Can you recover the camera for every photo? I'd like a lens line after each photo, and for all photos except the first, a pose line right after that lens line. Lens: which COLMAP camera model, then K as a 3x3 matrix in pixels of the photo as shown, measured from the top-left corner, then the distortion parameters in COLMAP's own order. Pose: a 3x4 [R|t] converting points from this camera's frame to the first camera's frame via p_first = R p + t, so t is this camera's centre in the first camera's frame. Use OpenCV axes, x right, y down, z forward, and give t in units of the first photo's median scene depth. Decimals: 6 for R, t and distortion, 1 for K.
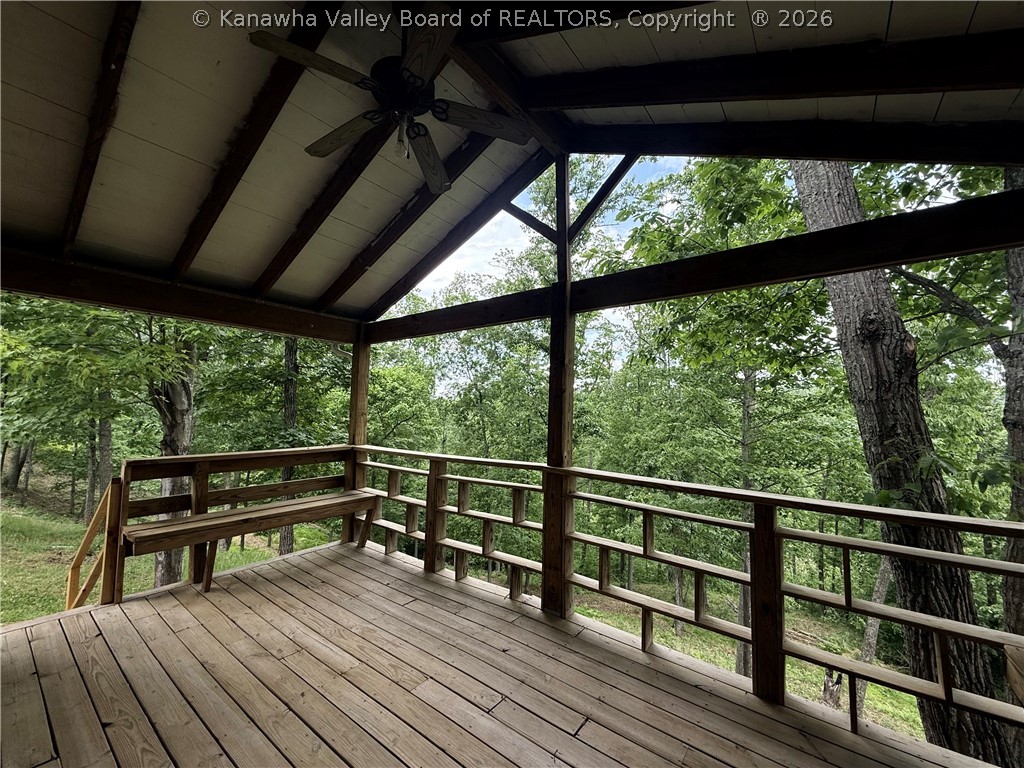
lens RADIAL K [[405.9, 0, 536.8], [0, 405.9, 393.7], [0, 0, 1]] dist [0.000239, 0.000065]
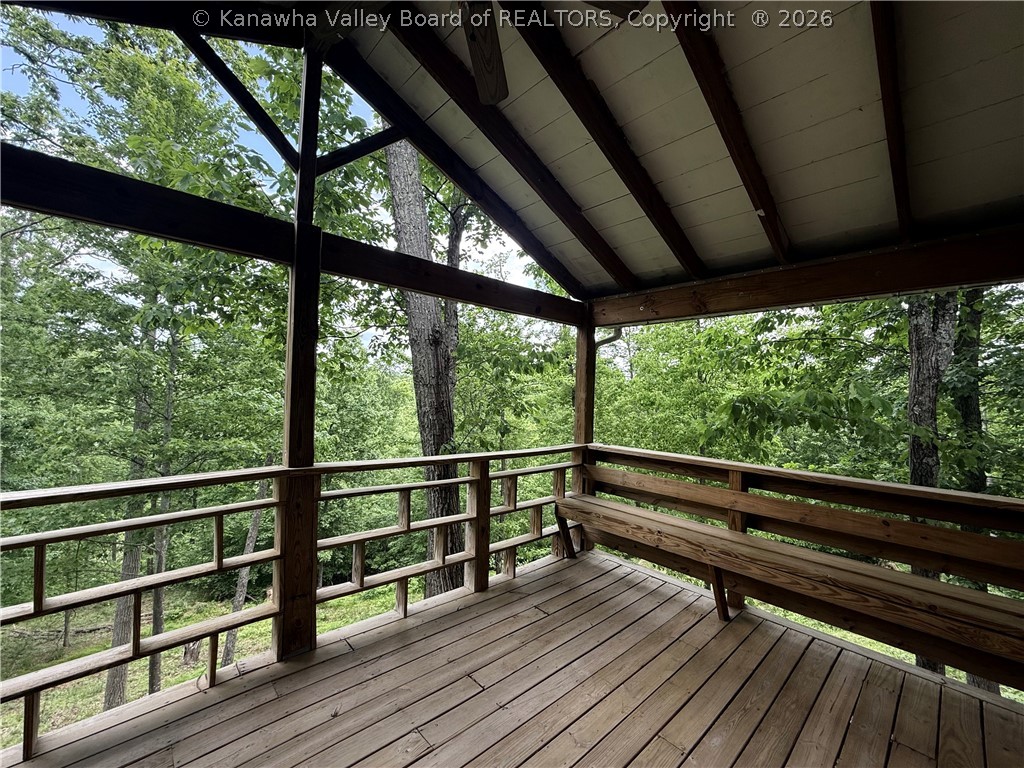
lens RADIAL K [[408.3, 0, 510.6], [0, 408.3, 386.5], [0, 0, 1]] dist [0.000030, 0.000194]
pose [[0.202771, 0.012665, 0.979144, -0.600236], [-0.070984, 0.997476, 0.001798, 0.000687], [-0.976650, -0.069868, 0.203158, 0.449073]]
